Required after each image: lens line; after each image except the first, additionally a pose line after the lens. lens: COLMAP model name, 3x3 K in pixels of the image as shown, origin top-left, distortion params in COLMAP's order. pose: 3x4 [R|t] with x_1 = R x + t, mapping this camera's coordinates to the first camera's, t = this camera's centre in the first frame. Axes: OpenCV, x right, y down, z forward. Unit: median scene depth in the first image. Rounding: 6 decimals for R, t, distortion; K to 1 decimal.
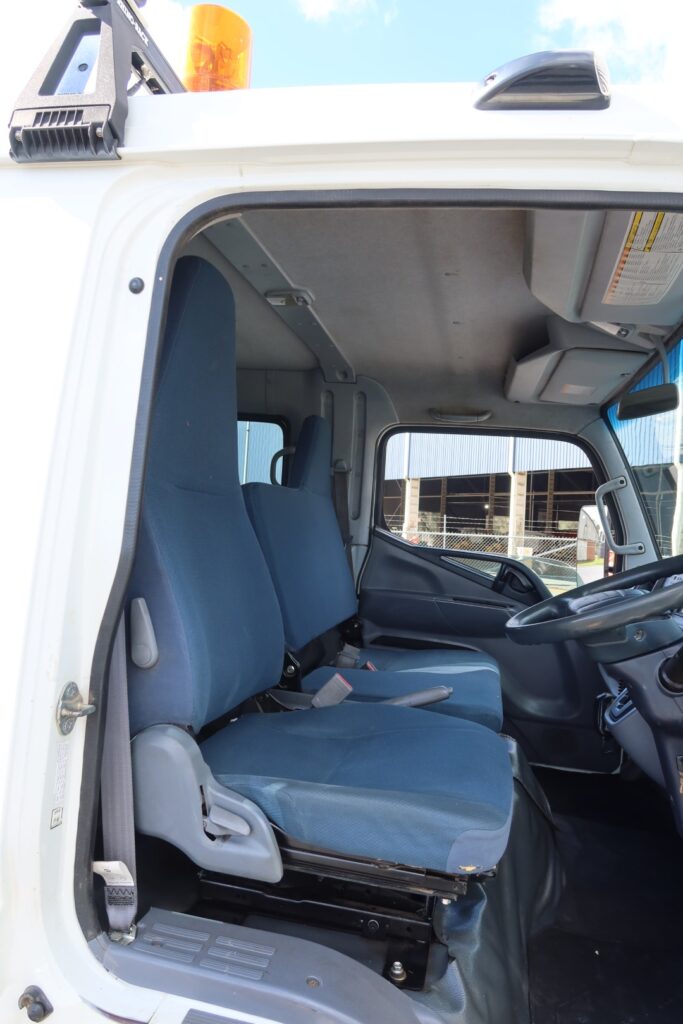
lens RADIAL K [[698.3, 0, 346.5], [0, 698.3, 511.1], [0, 0, 1]] dist [-0.025308, 0.011533]
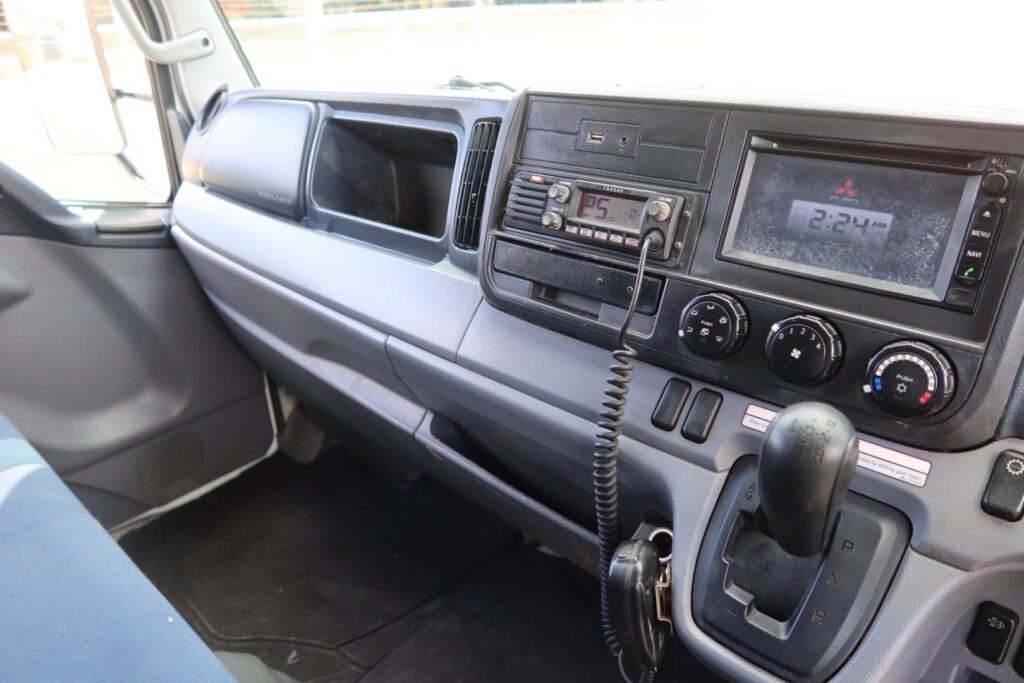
lens RADIAL K [[707.8, 0, 512.7], [0, 707.8, 339.0], [0, 0, 1]] dist [-0.037033, 0.023783]
pose [[0.507429, -0.452636, 0.733237, 0.221431], [0.053802, 0.865908, 0.497302, 0.006451], [-0.860013, -0.212895, 0.463739, 1.352390]]
